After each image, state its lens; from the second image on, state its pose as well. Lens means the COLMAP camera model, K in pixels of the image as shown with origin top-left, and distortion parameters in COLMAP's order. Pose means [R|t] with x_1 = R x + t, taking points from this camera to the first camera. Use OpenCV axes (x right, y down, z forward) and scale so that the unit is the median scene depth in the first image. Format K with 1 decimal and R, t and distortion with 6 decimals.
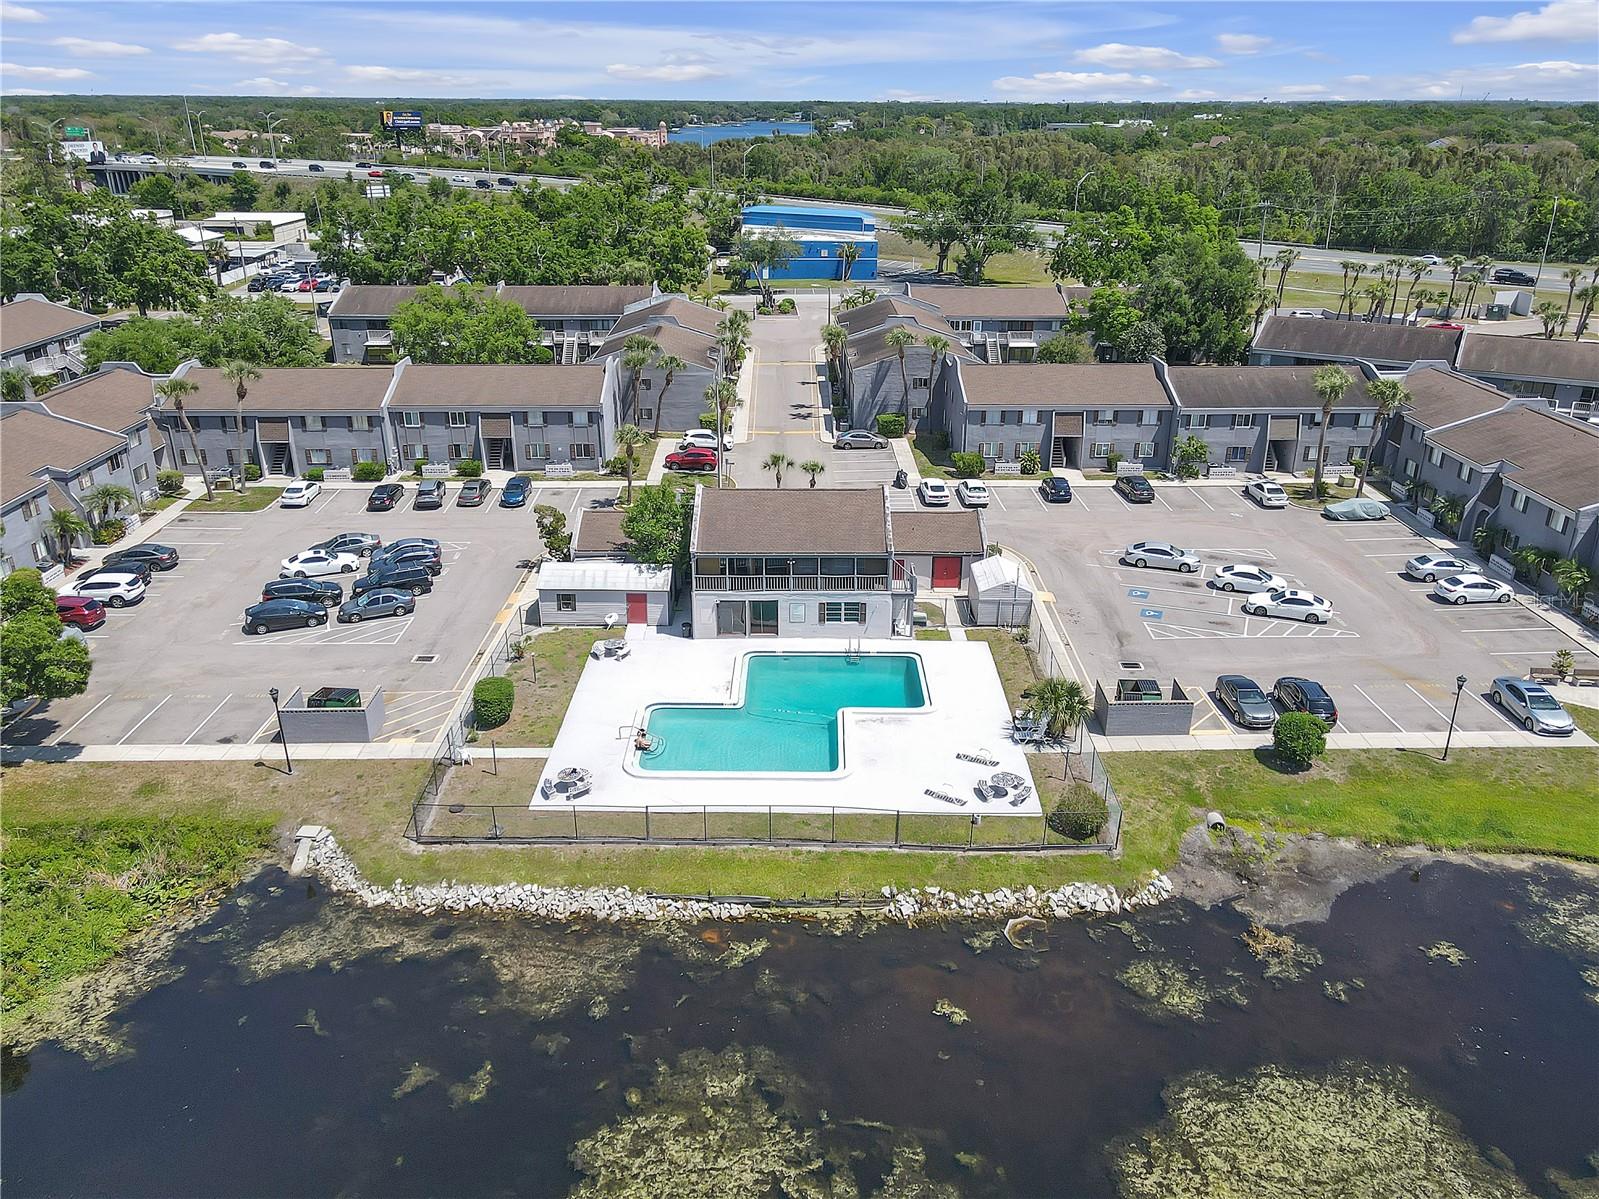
lens RADIAL K [[1201.4, 0, 825.0], [0, 1201.4, 599.2], [0, 0, 1]] dist [0.007740, 0.007075]
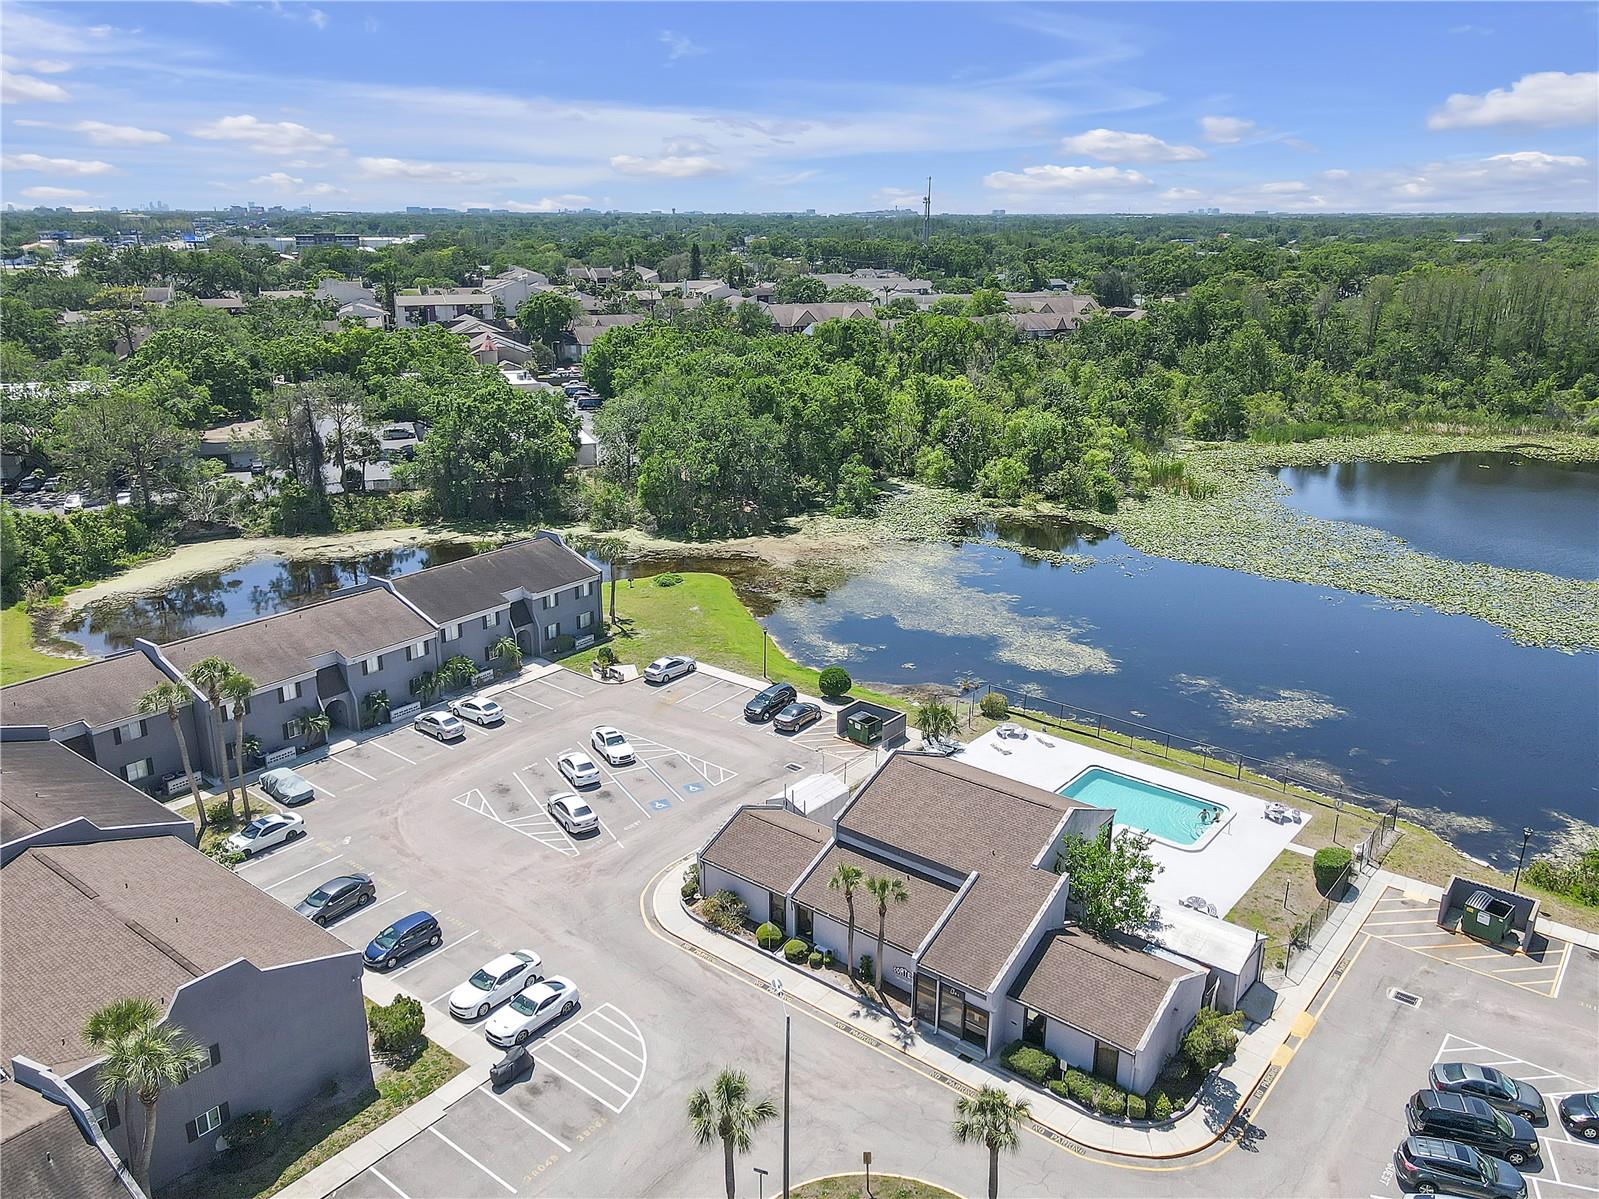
lens RADIAL K [[1175.0, 0, 799.5], [0, 1175.0, 599.5], [0, 0, 1]] dist [-0.010619, 0.047613]
pose [[-0.762626, -0.205472, 0.613337, -0.660842], [0.246624, 0.784216, 0.569370, -1.106040], [-0.597978, 0.585480, -0.547389, 2.232875]]
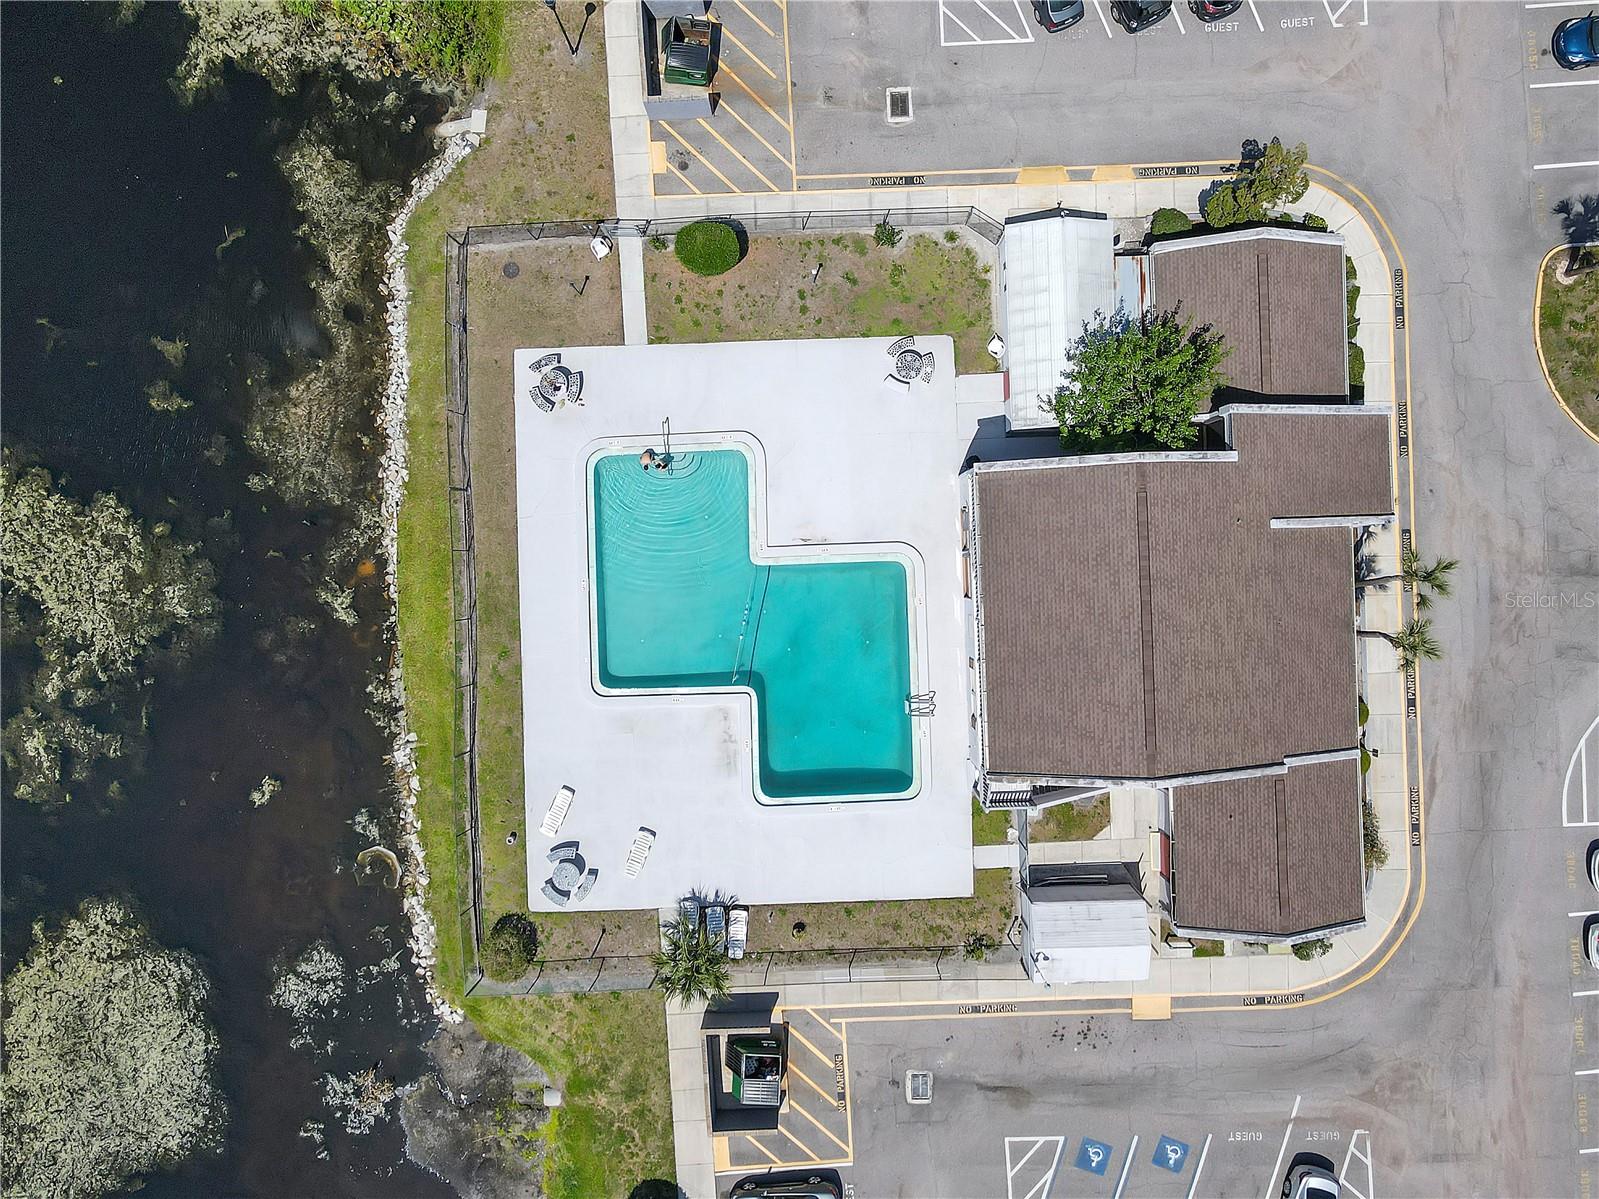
lens RADIAL K [[1132.1, 0, 865.0], [0, 1132.1, 596.3], [0, 0, 1]] dist [0.058209, -0.054068]
pose [[0.023480, 0.999606, 0.015355, -0.075521], [-0.377485, -0.005357, 0.926000, -0.814713], [0.925718, -0.027539, 0.377211, 1.026395]]
